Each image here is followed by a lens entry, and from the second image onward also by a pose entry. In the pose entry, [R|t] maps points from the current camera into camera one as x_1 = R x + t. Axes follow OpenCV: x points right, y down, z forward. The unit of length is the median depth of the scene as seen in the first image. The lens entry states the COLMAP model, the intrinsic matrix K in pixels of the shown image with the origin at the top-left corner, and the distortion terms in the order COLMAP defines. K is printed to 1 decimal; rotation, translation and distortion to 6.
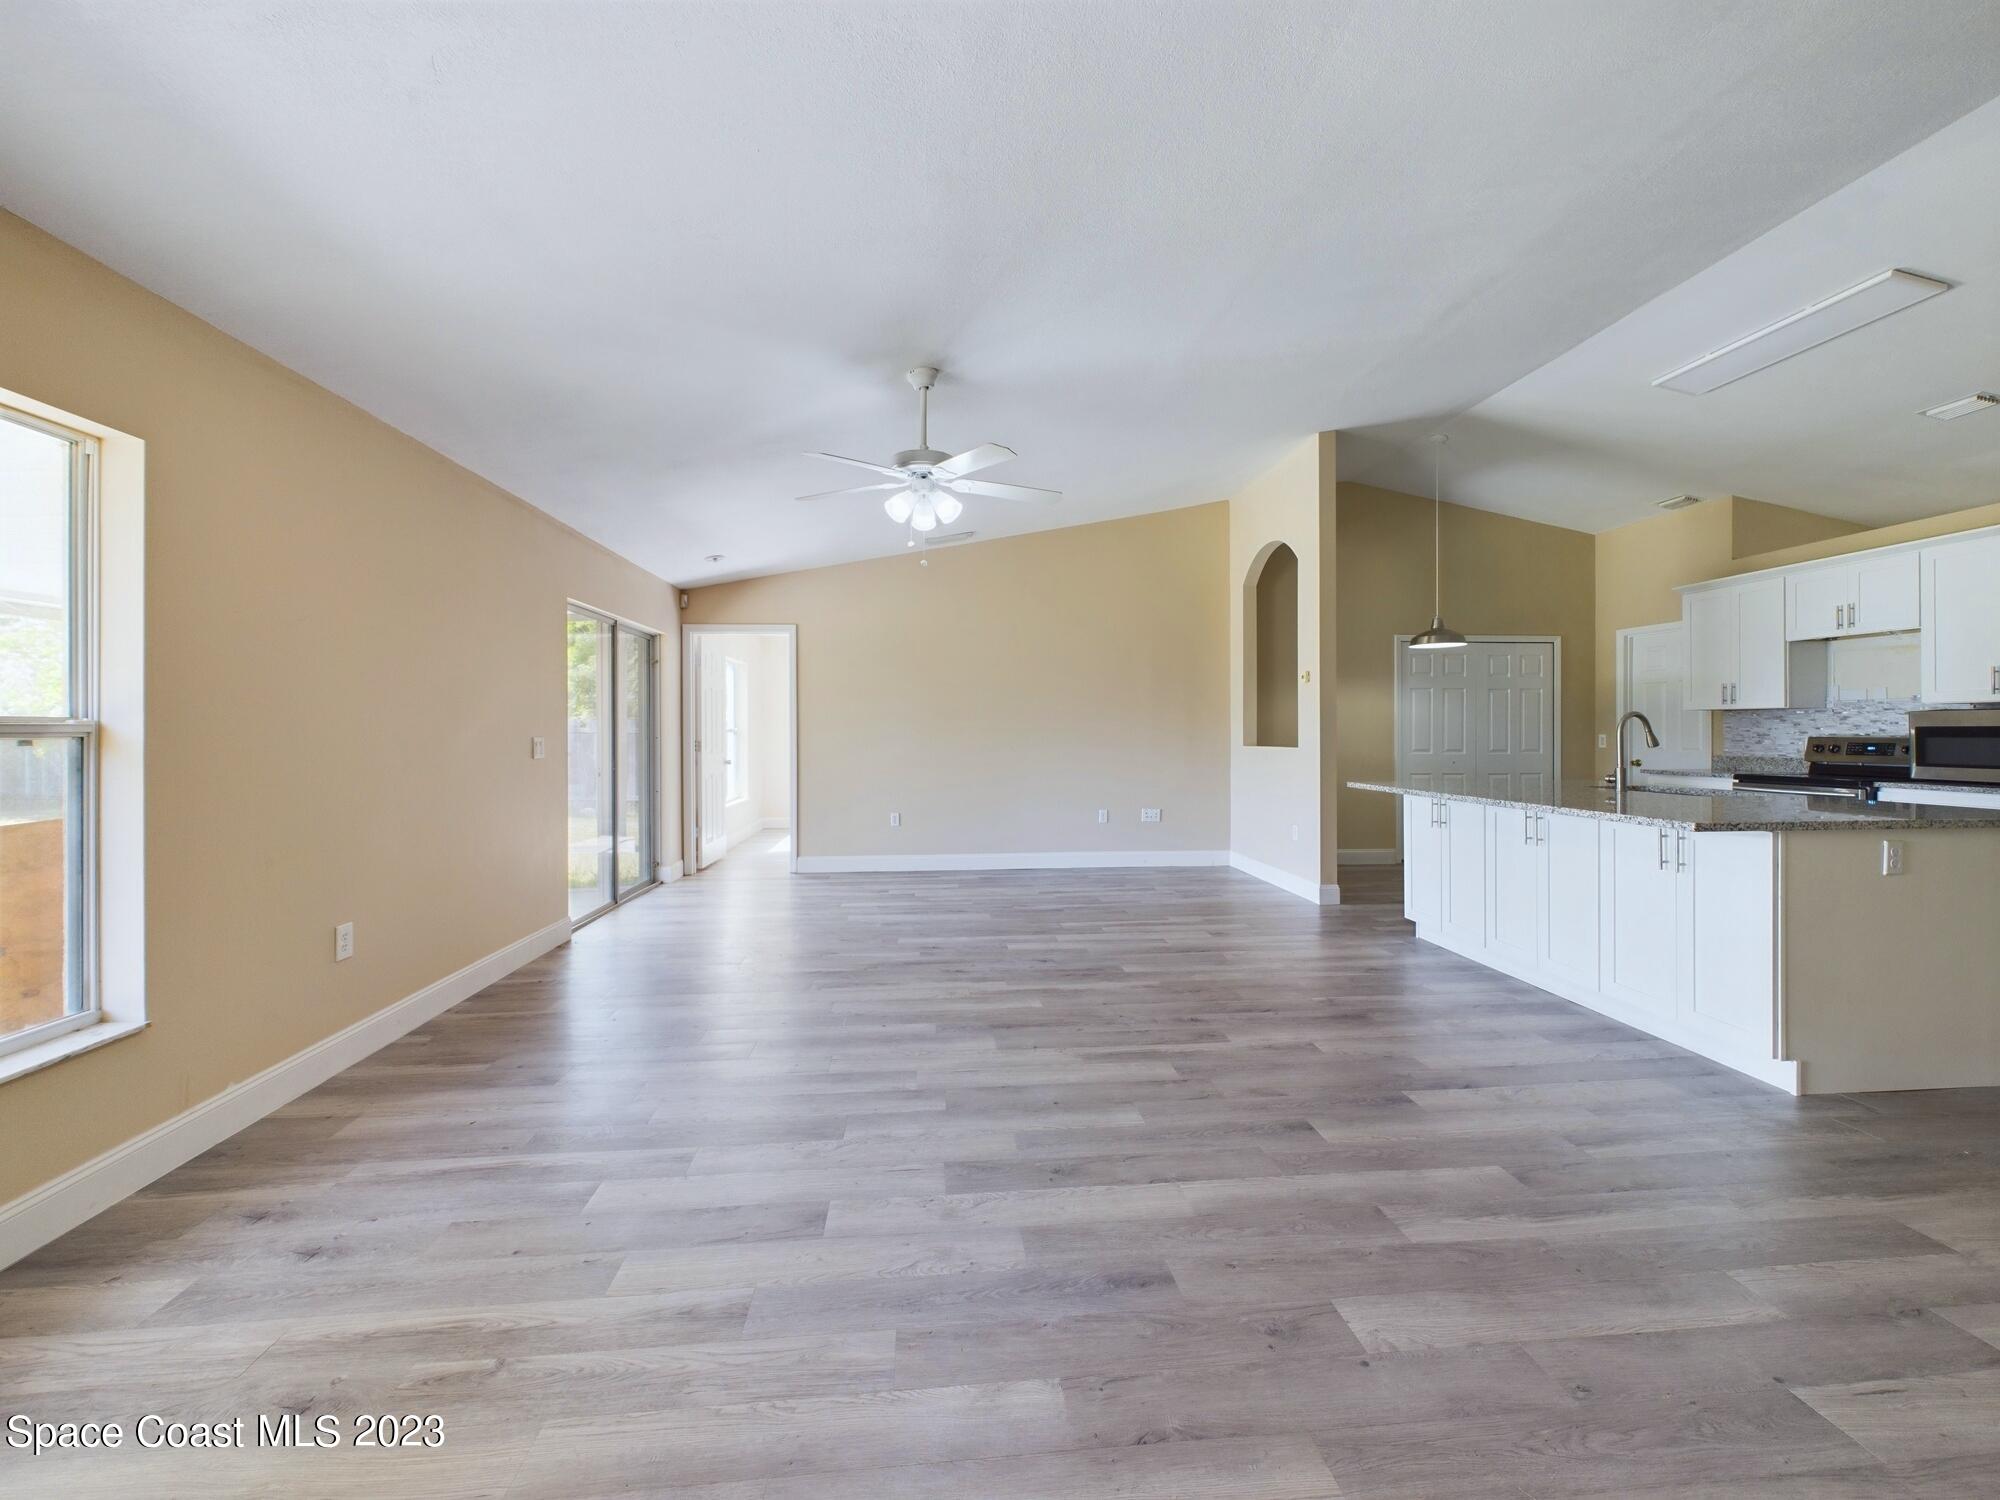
lens RADIAL K [[805.1, 0, 999.9], [0, 805.1, 729.1], [0, 0, 1]] dist [0.001163, 0.000001]
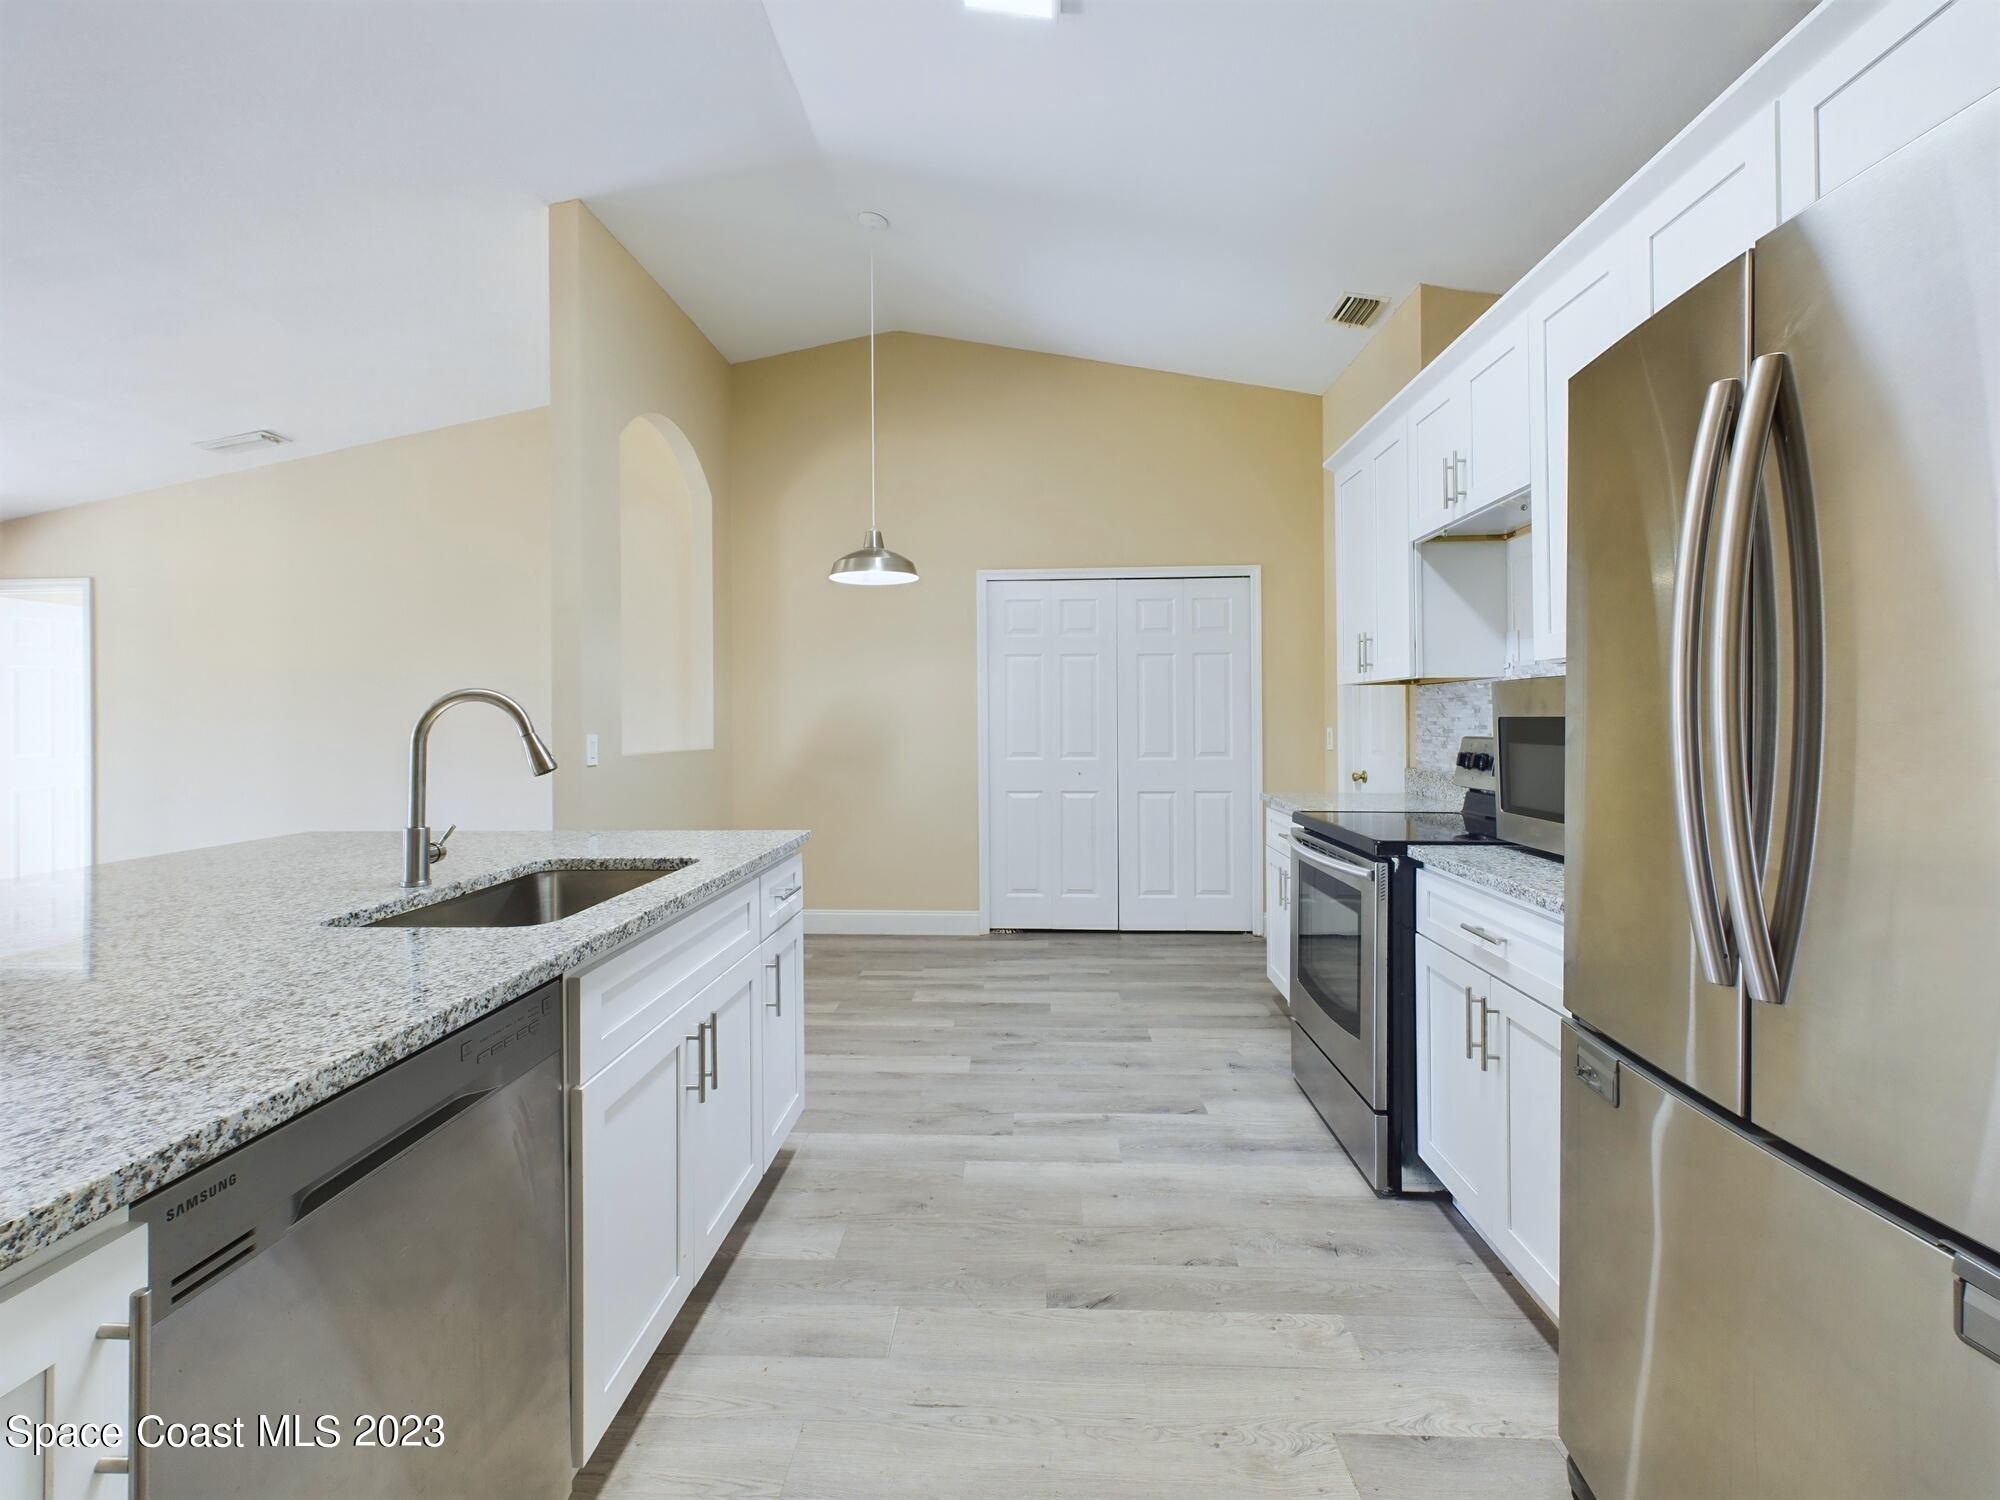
lens RADIAL K [[881.8, 0, 997.7], [0, 881.8, 714.4], [0, 0, 1]] dist [0.000427, 0.000283]
pose [[0.990389, -0.005910, -0.138184, 0.862383], [0.005635, 0.999981, -0.002387, -0.004518], [0.138196, 0.001586, 0.990404, 0.465276]]
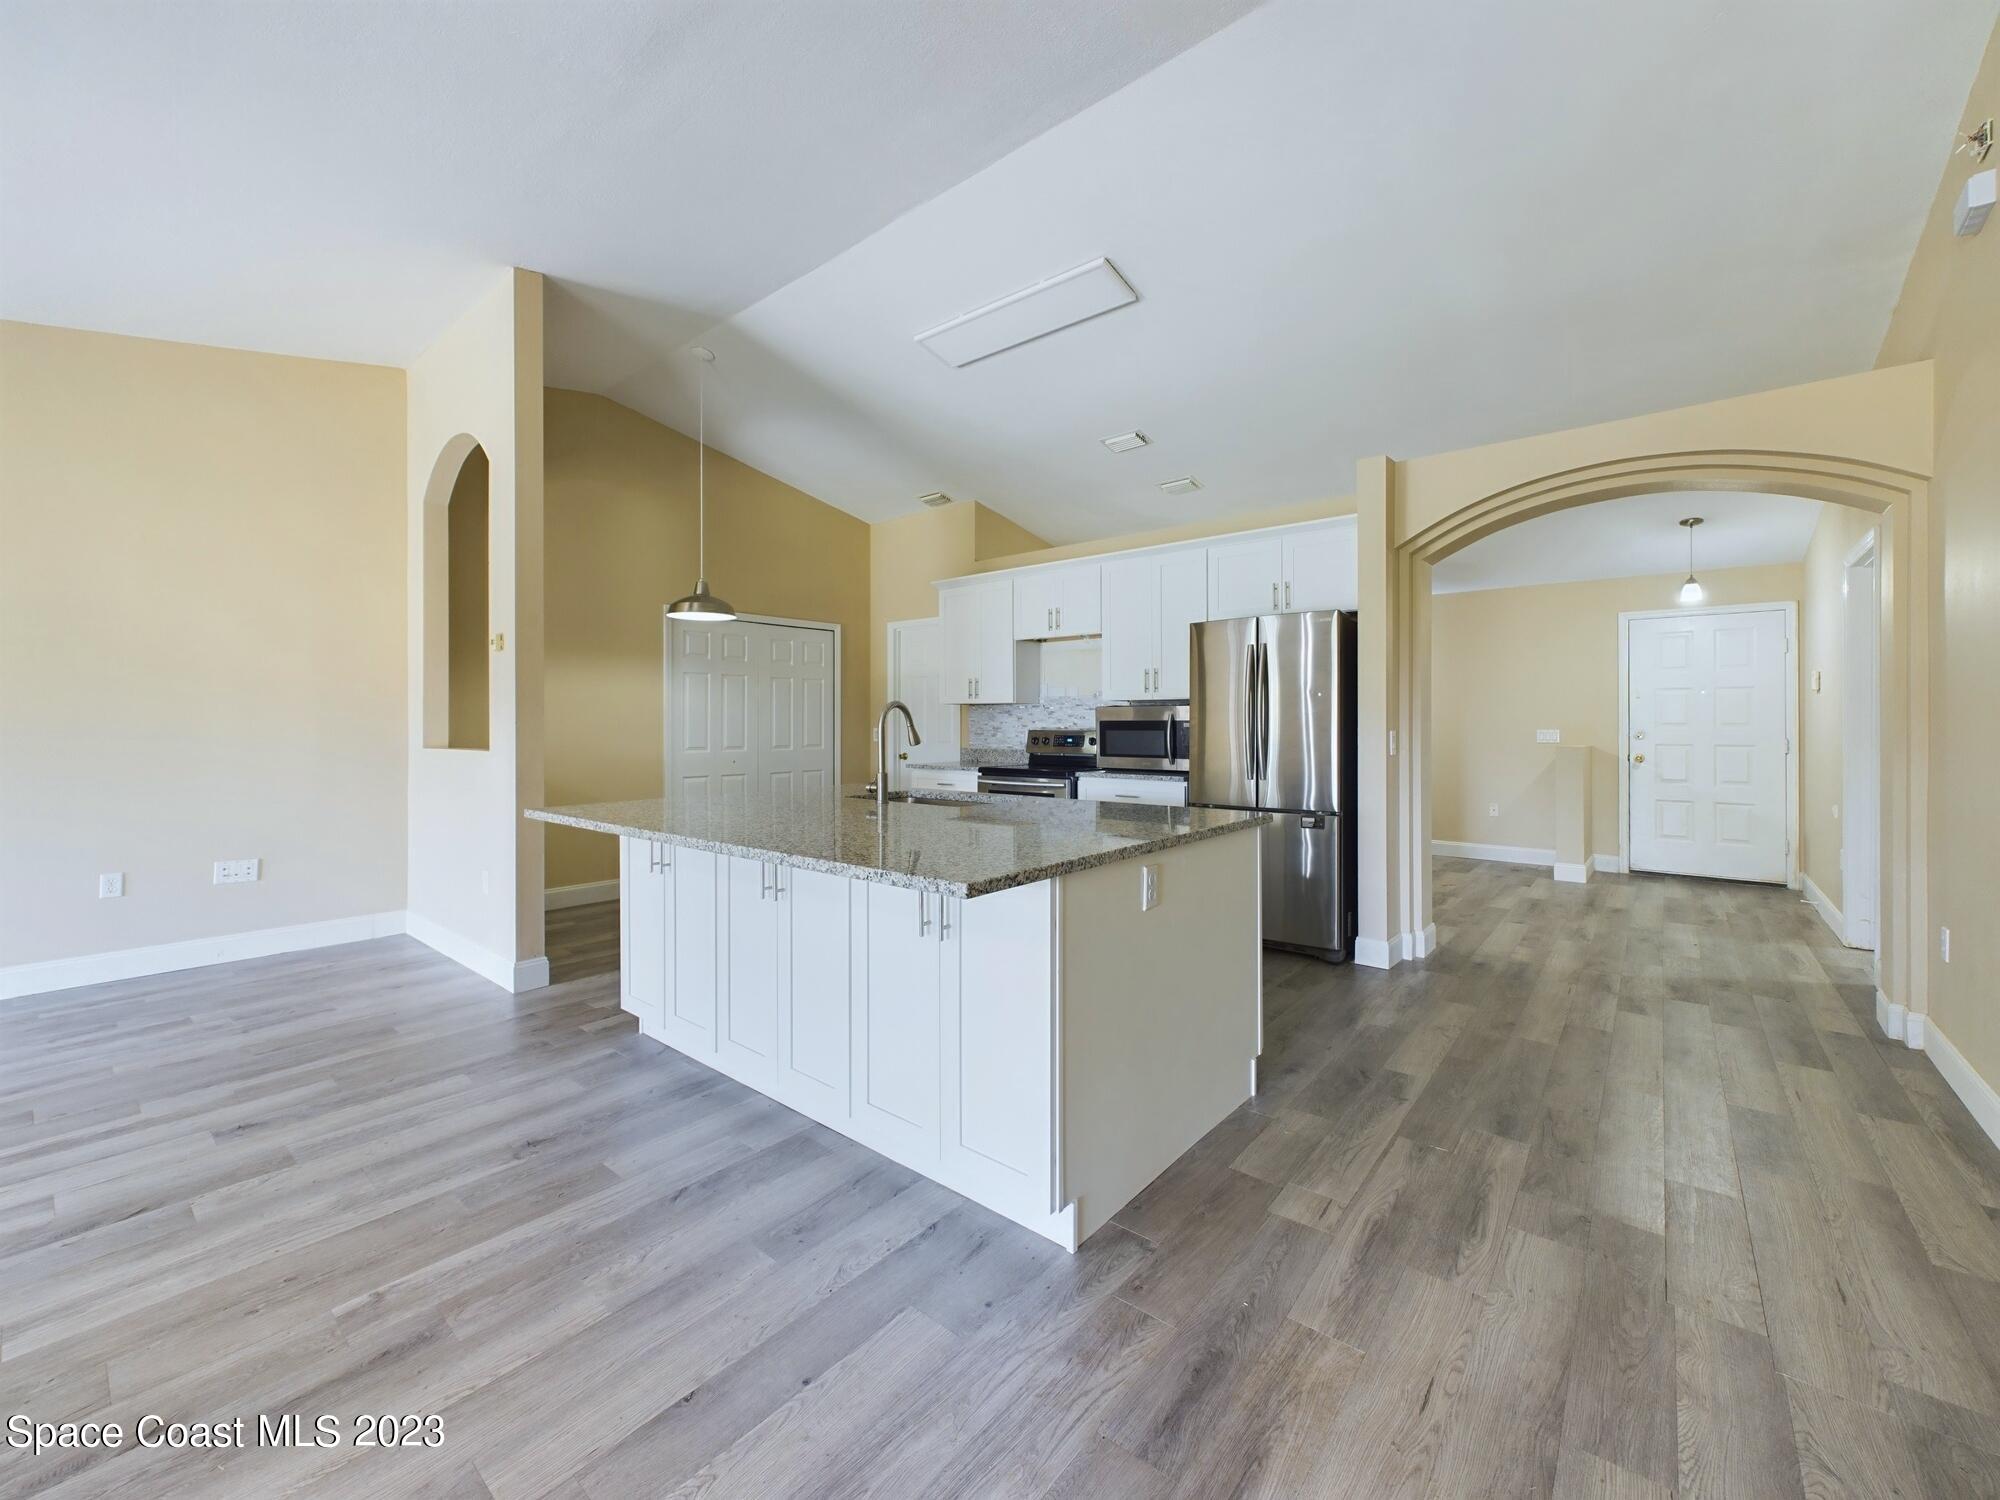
lens RADIAL K [[805.1, 0, 999.9], [0, 805.1, 729.1], [0, 0, 1]] dist [0.001163, 0.000001]
pose [[0.708961, -0.005142, 0.705229, 0.233279], [-0.001268, 0.999963, 0.008565, -0.000957], [-0.705247, -0.006966, 0.708928, 0.283817]]
